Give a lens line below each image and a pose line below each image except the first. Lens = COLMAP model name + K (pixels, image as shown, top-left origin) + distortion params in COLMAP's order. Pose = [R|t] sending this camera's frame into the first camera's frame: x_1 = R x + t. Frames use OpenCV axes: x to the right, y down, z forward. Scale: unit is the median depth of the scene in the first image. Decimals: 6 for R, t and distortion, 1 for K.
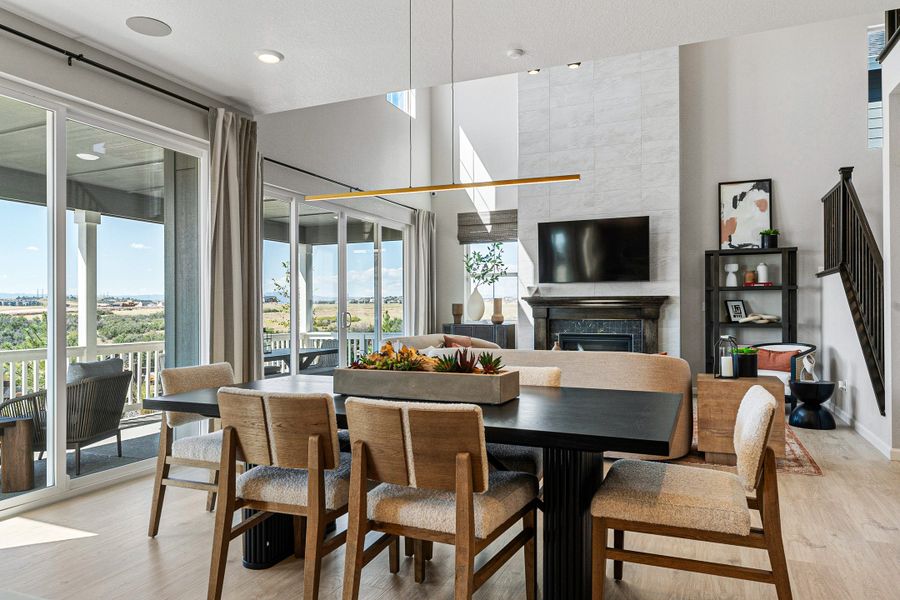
lens RADIAL K [[600.0, 0, 448.3], [0, 600.0, 307.3], [0, 0, 1]] dist [0.002234, 0.000328]
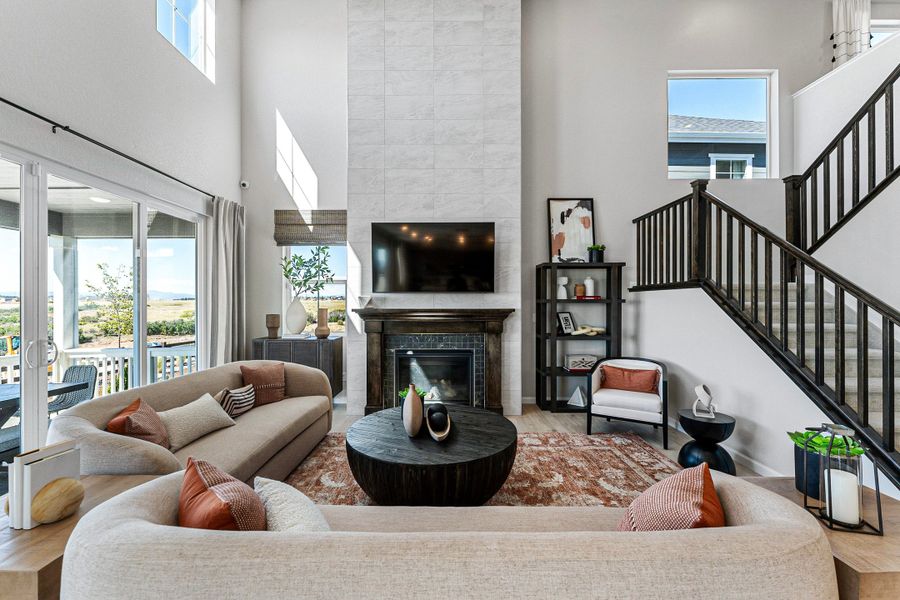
lens RADIAL K [[358.9, 0, 448.1], [0, 358.9, 302.3], [0, 0, 1]] dist [-0.000603, -0.000165]
pose [[0.918529, 0.002741, 0.395343, 0.048929], [-0.002568, 0.999996, -0.000966, -0.027294], [-0.395344, -0.000128, 0.918533, 0.501414]]
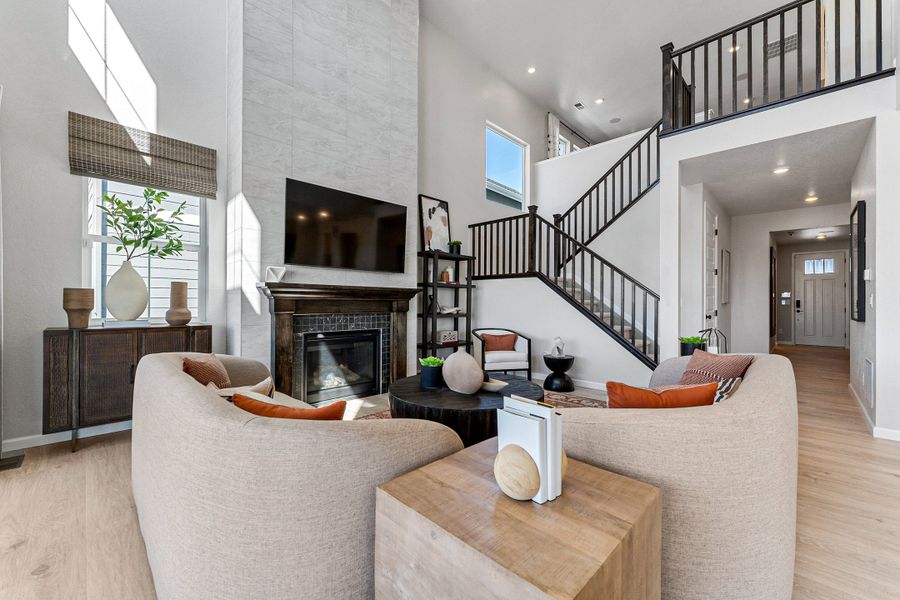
lens RADIAL K [[358.9, 0, 448.1], [0, 358.9, 302.3], [0, 0, 1]] dist [-0.000603, -0.000165]
pose [[0.362479, 0.007073, 0.931965, -0.177574], [-0.007154, 0.999963, -0.004807, 0.005735], [-0.931965, -0.004925, 0.362516, 0.696411]]
